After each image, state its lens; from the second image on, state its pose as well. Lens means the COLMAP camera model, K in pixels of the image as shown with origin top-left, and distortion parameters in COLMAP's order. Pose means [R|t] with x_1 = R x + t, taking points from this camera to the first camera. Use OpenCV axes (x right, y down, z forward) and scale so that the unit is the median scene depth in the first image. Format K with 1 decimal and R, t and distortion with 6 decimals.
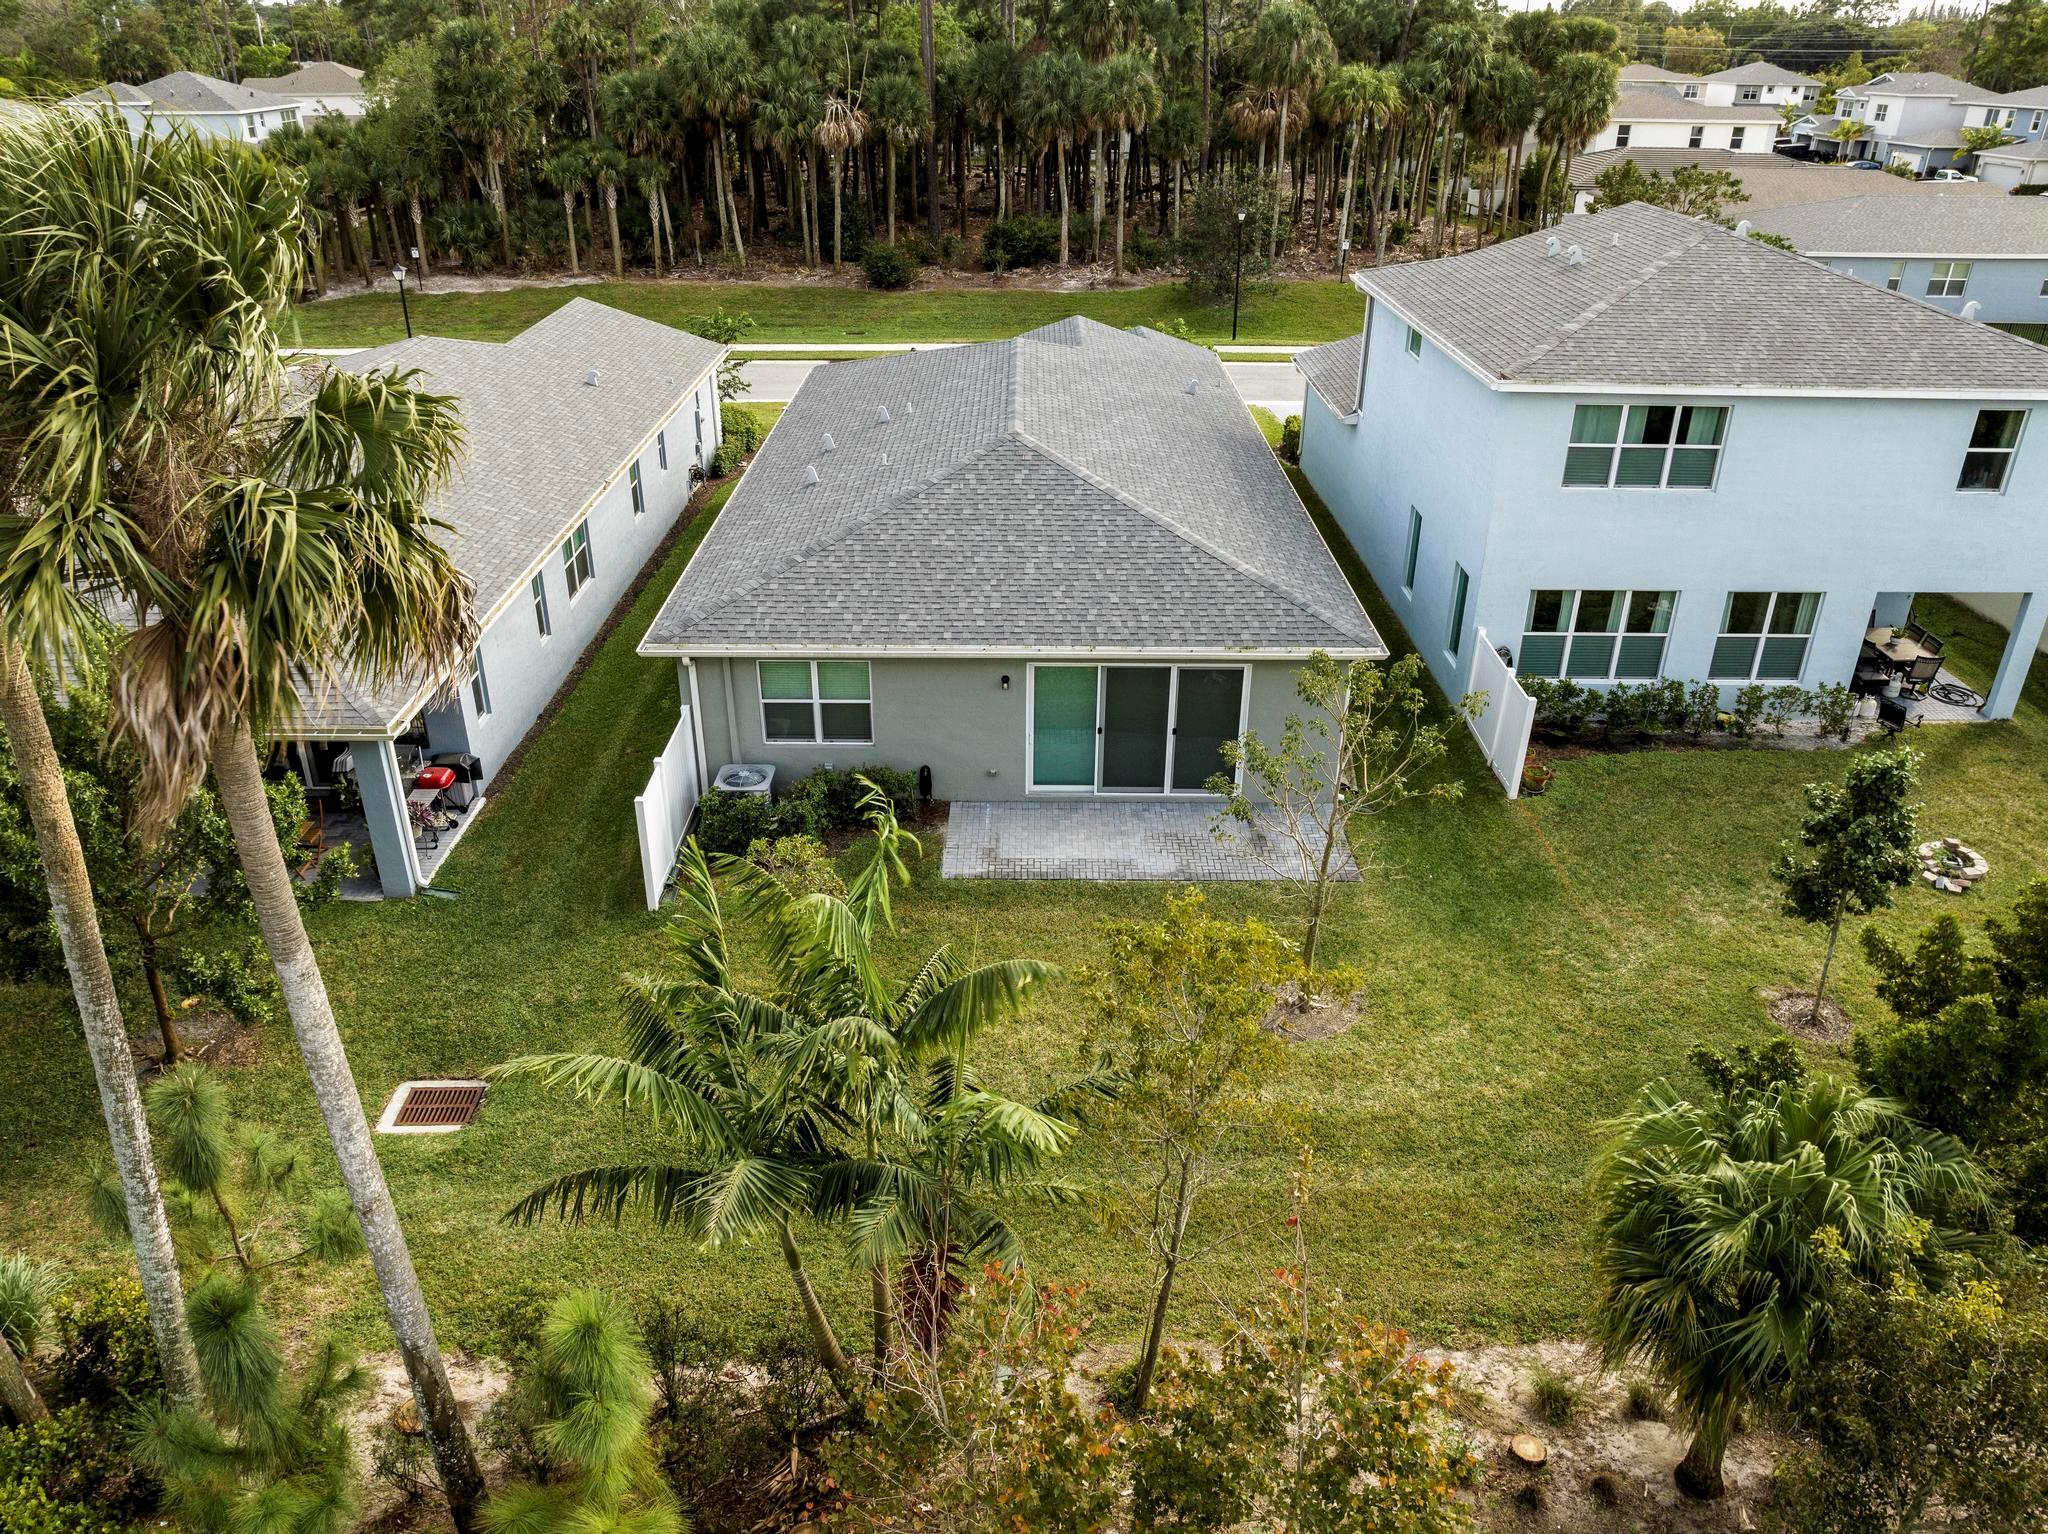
lens RADIAL K [[1446.7, 0, 1026.4], [0, 1446.7, 762.8], [0, 0, 1]] dist [-0.040196, 0.002395]
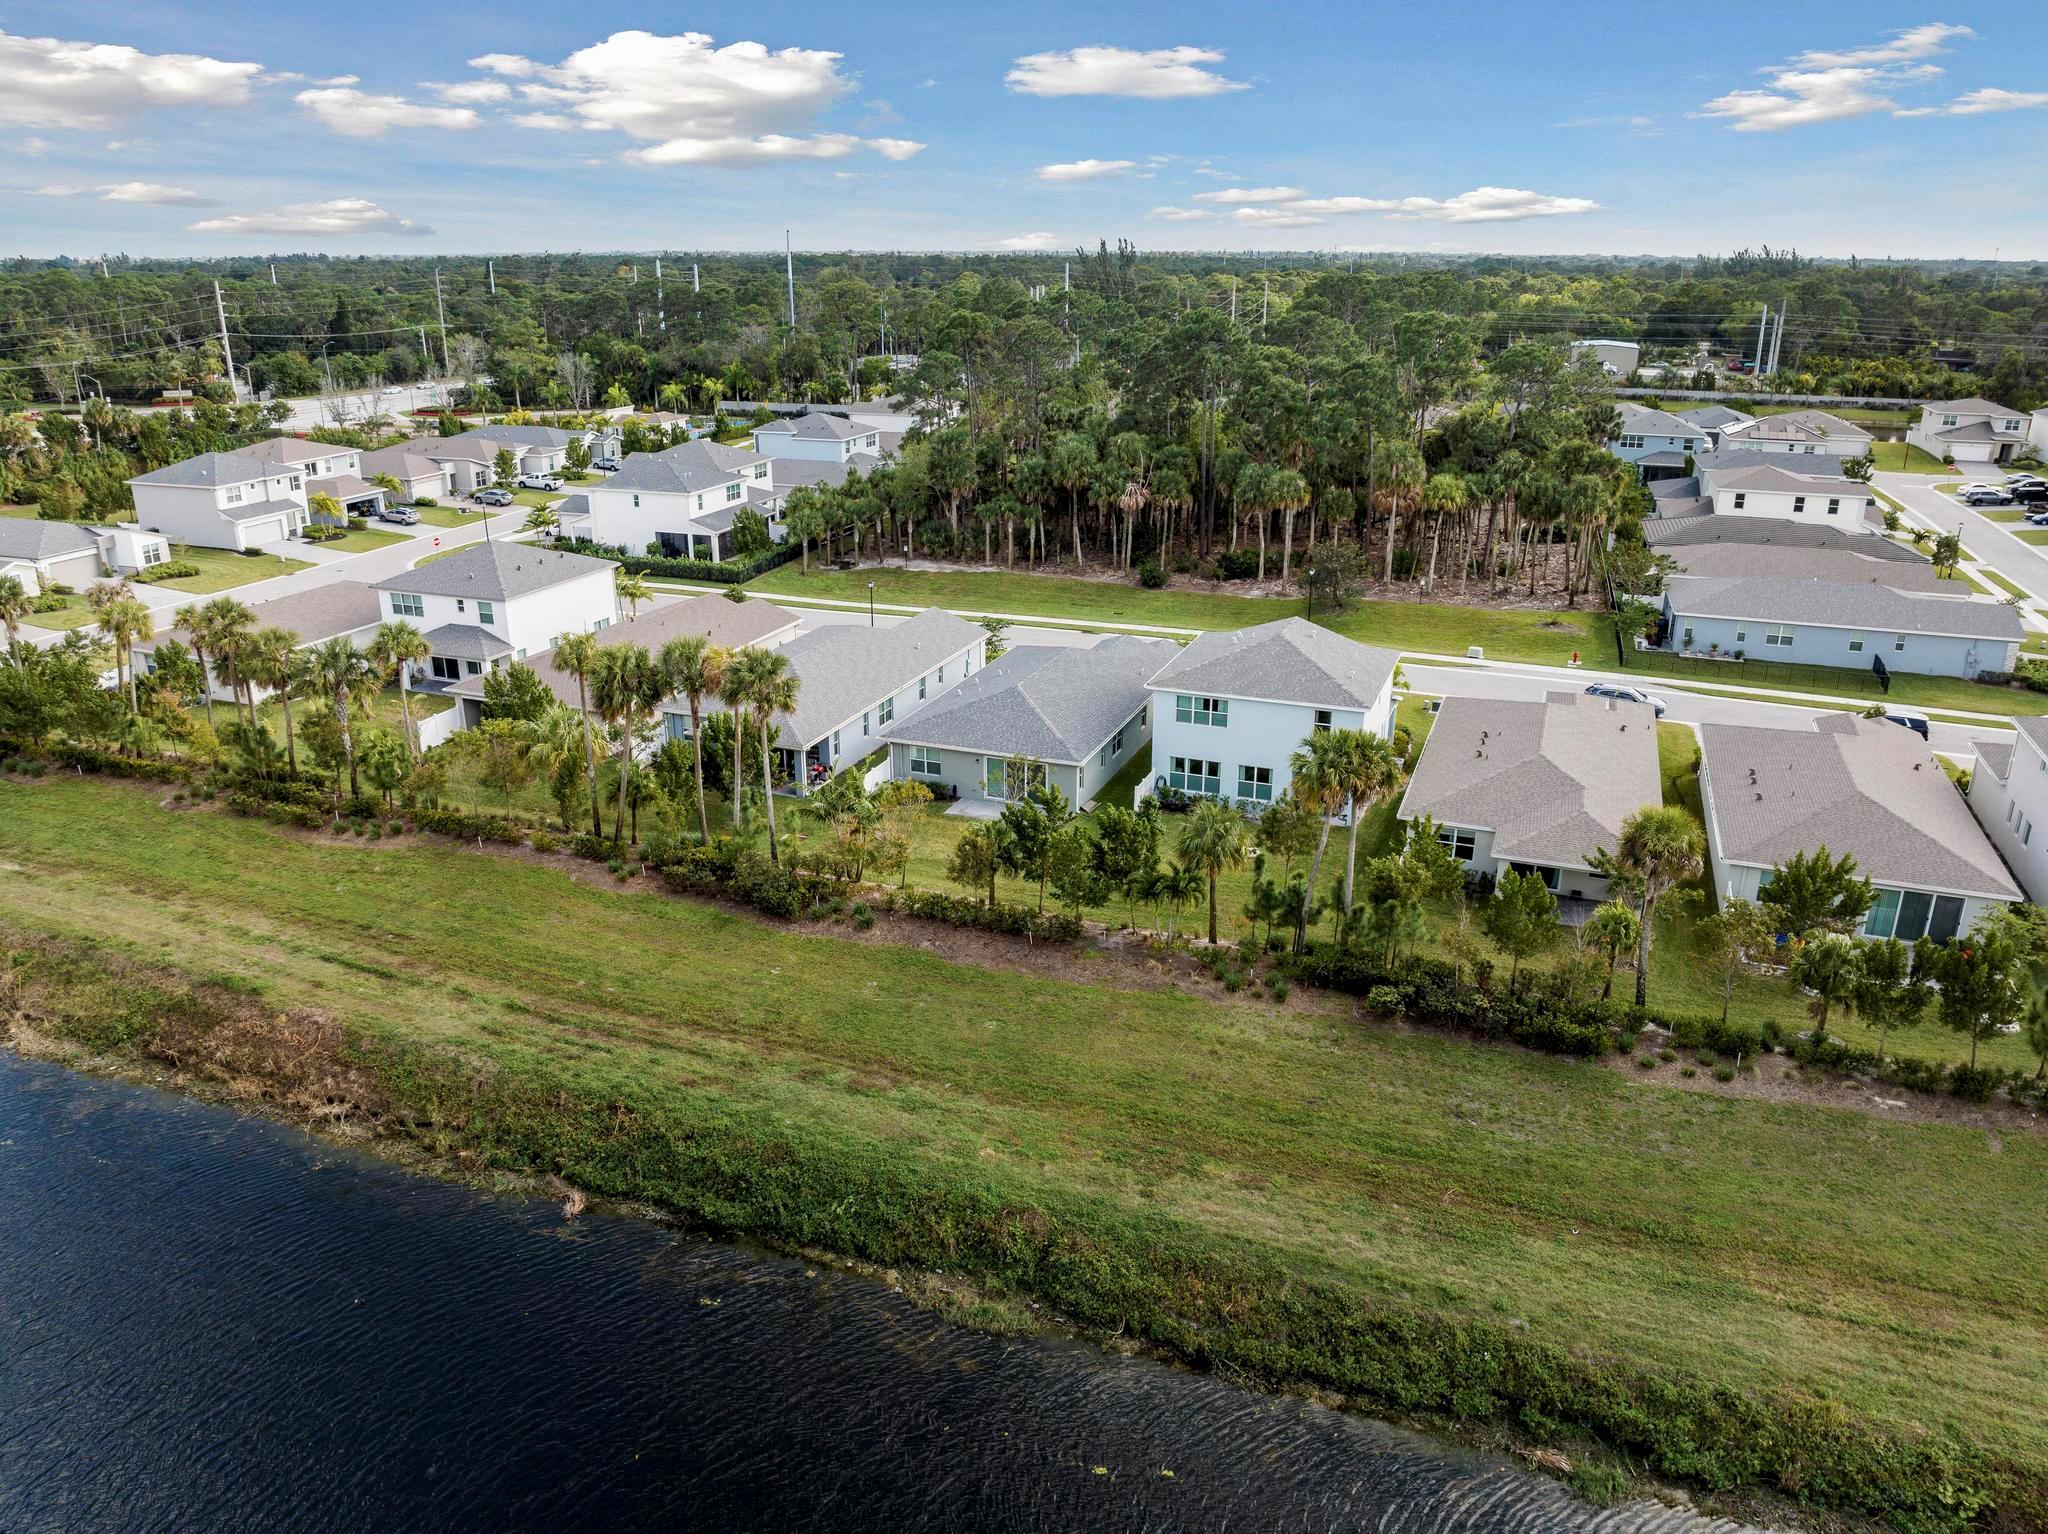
lens RADIAL K [[1446.7, 0, 1026.4], [0, 1446.7, 762.8], [0, 0, 1]] dist [-0.040196, 0.002395]
pose [[0.931982, 0.116600, -0.343241, 1.053977], [-0.162022, 0.981004, -0.106678, 0.242626], [0.324282, 0.155035, 0.933170, -1.753894]]
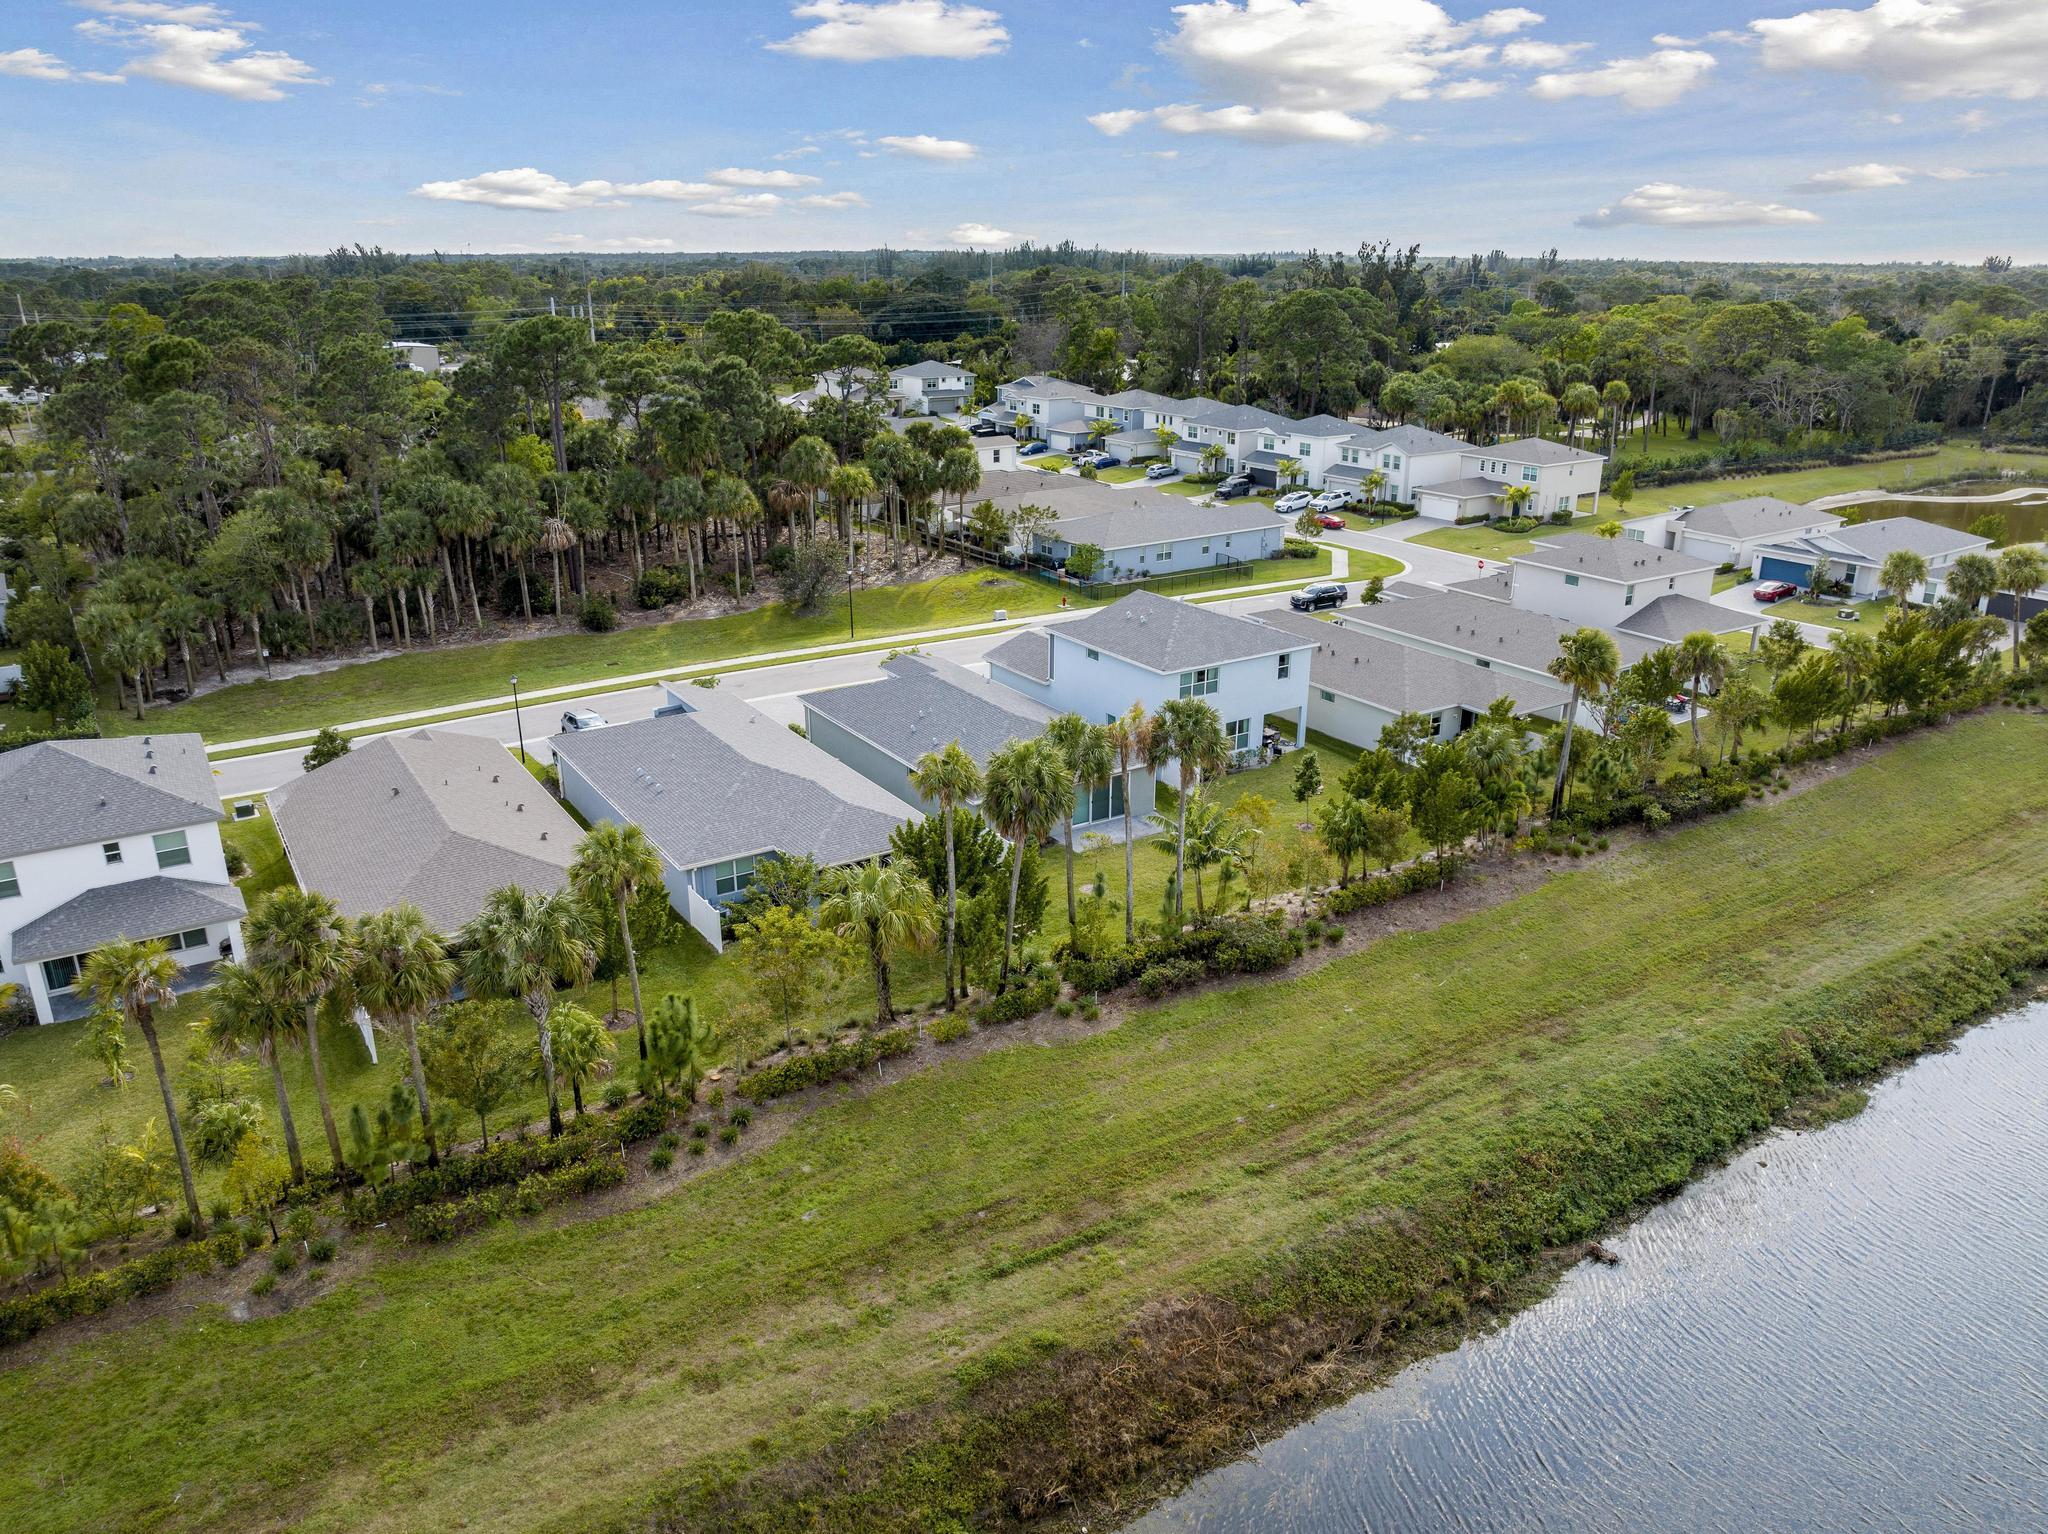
lens RADIAL K [[1443.1, 0, 1024.0], [0, 1443.1, 767.0], [0, 0, 1]] dist [-0.034122, -0.000051]
pose [[0.840252, -0.186711, 0.509034, -1.435291], [0.251108, 0.966089, -0.060142, 0.047484], [-0.480543, 0.178357, 0.858643, -1.401350]]
